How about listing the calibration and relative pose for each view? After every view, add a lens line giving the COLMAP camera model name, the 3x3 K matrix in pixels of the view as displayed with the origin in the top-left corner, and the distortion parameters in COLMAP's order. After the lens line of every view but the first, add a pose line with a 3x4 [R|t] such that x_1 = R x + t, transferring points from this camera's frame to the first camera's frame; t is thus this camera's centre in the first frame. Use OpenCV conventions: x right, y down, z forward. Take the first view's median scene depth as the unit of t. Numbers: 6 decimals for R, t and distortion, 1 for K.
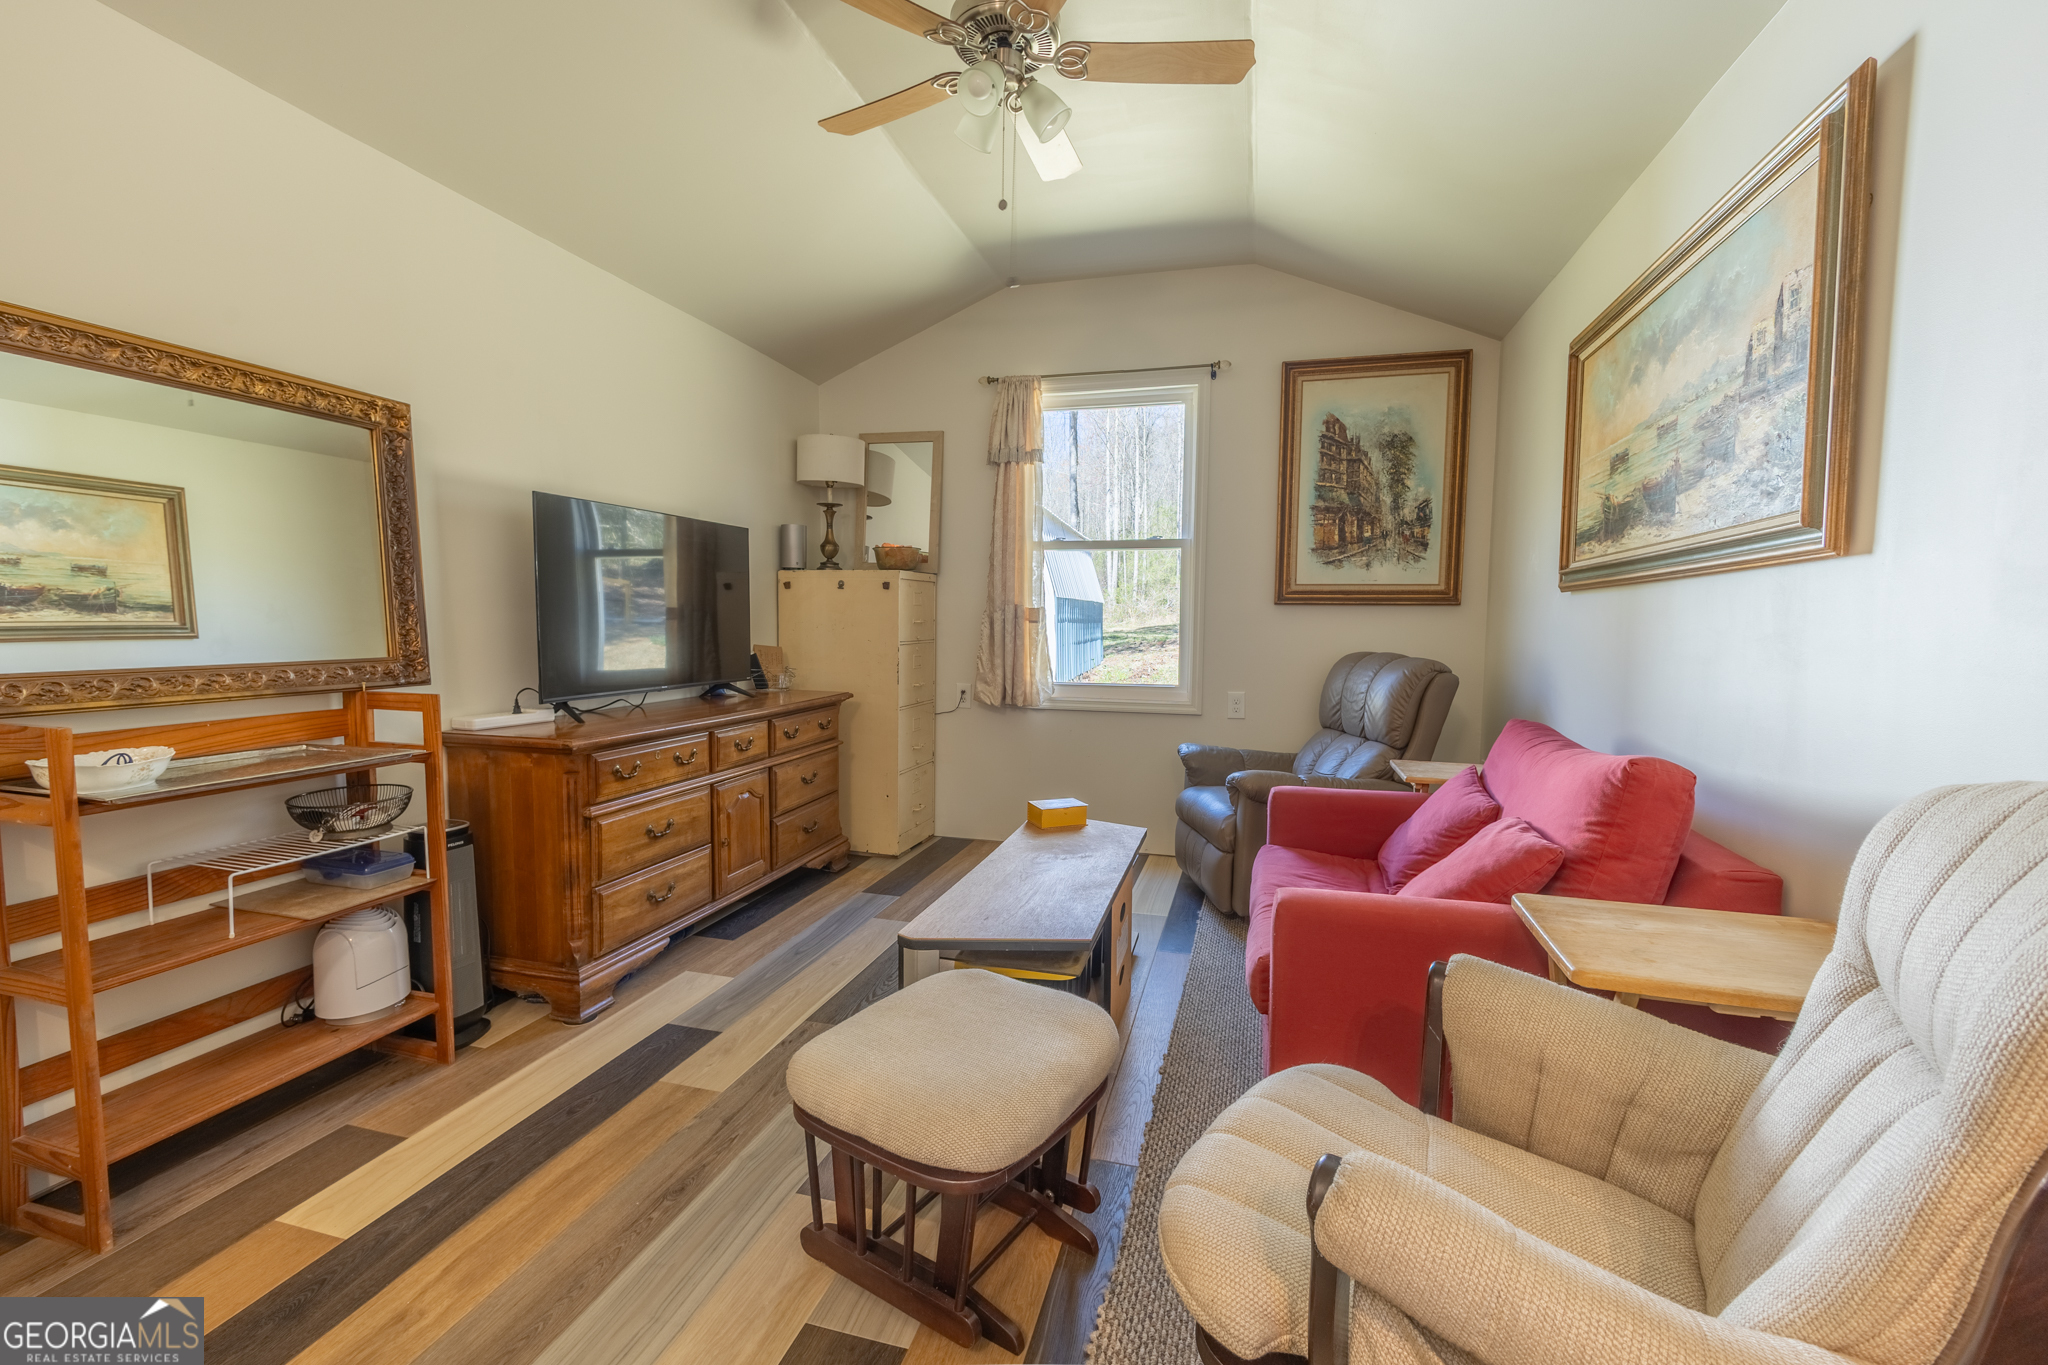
lens RADIAL K [[872.4, 0, 1021.7], [0, 872.4, 683.9], [0, 0, 1]] dist [-0.003385, -0.000323]
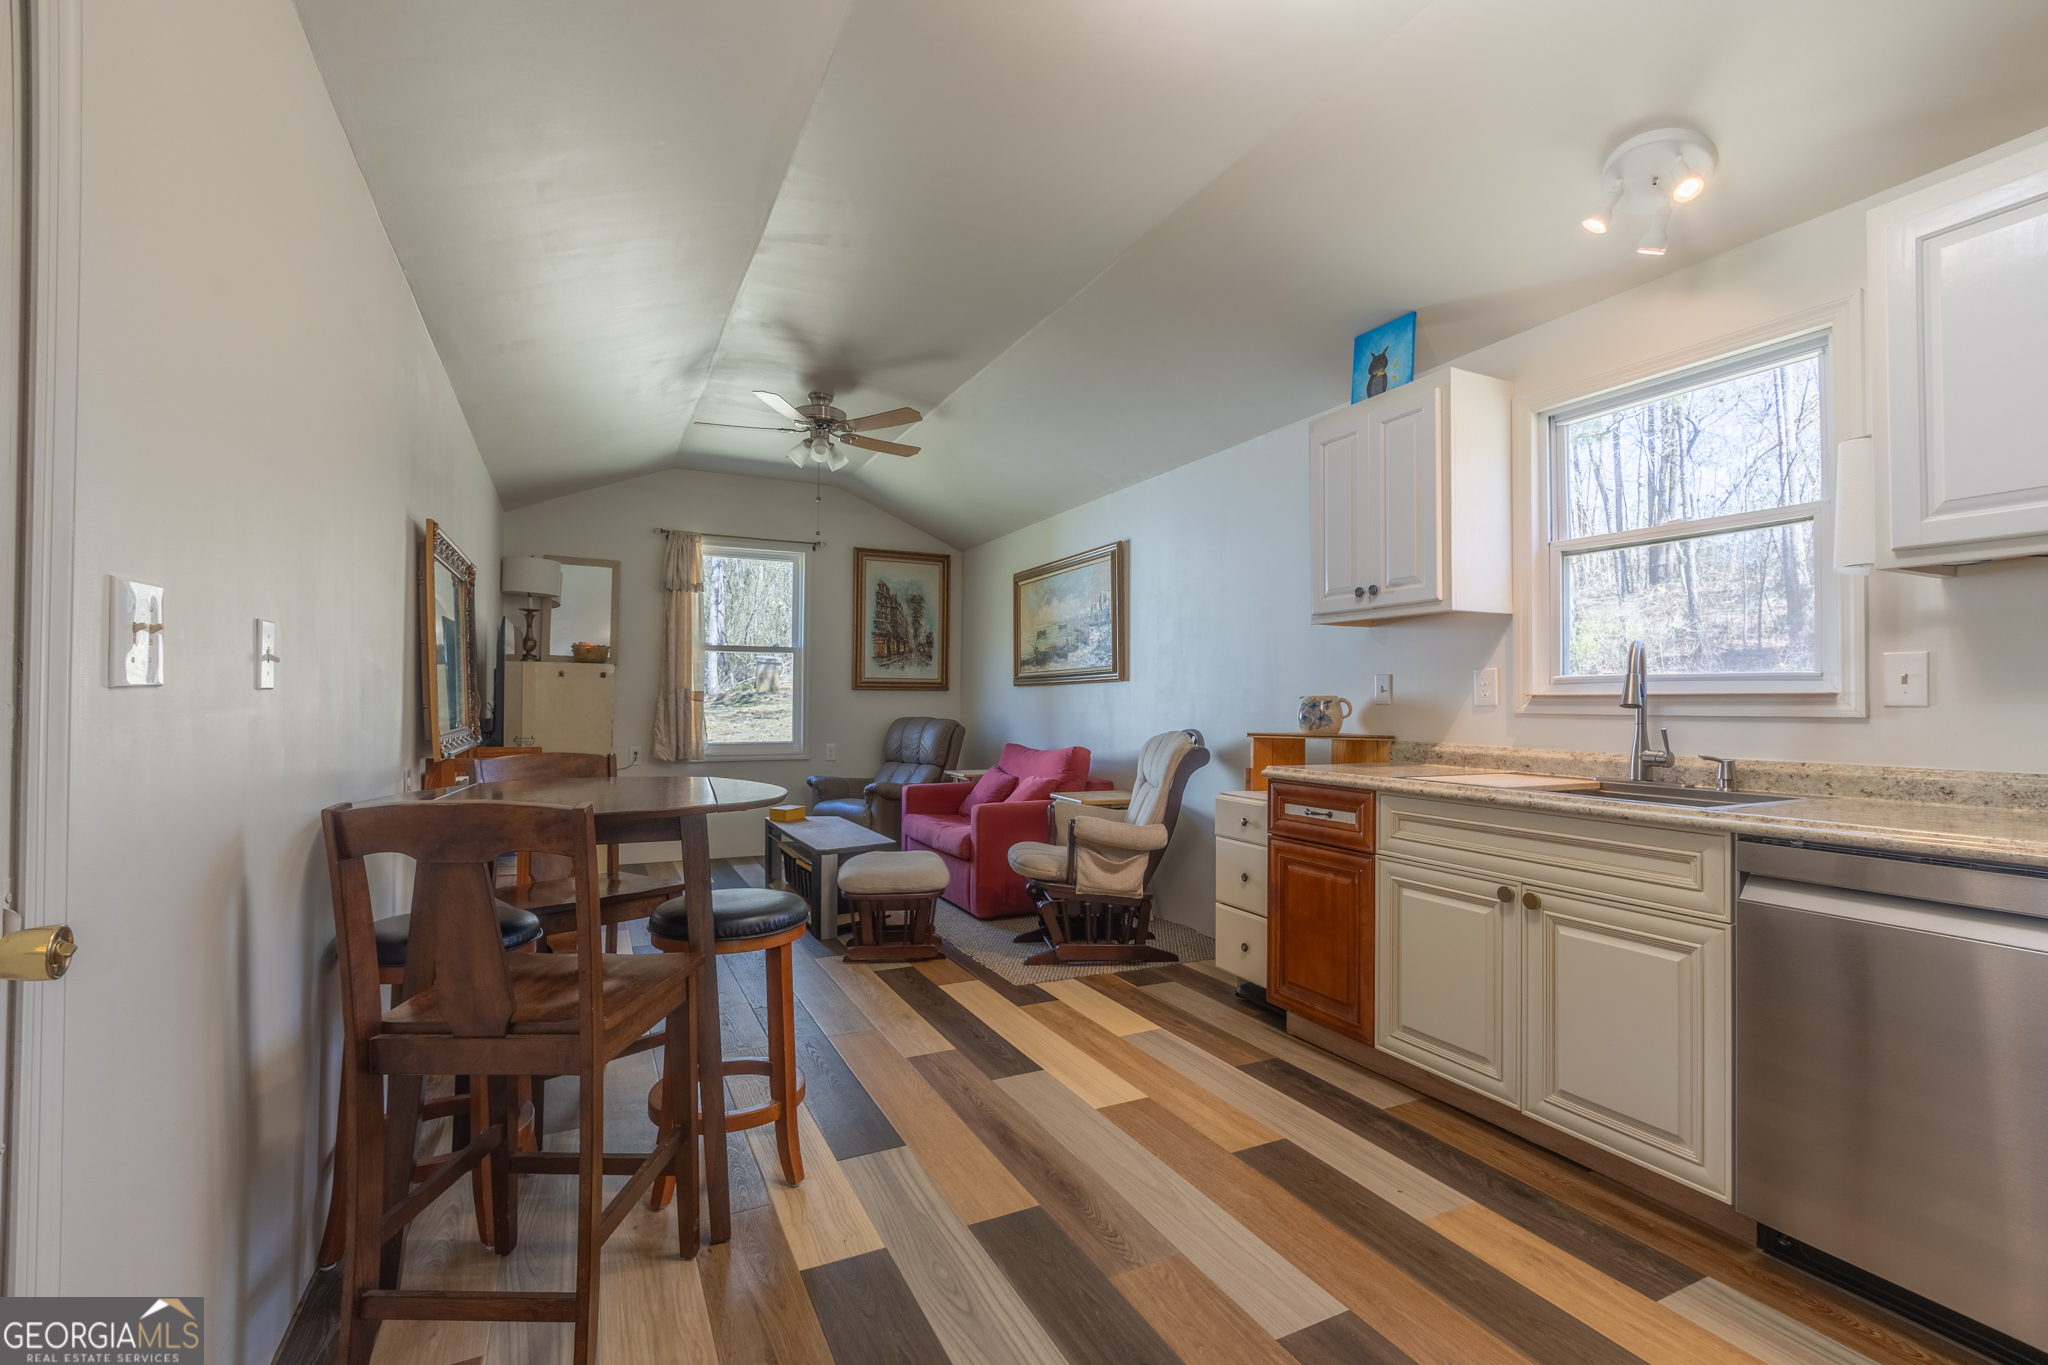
lens RADIAL K [[872.4, 0, 1027.1], [0, 872.4, 688.9], [0, 0, 1]] dist [-0.003385, -0.000323]
pose [[0.750676, 0.005086, 0.660652, -0.577208], [0.049292, 0.996752, -0.063683, 0.029835], [-0.658830, 0.080370, 0.747987, -0.472769]]
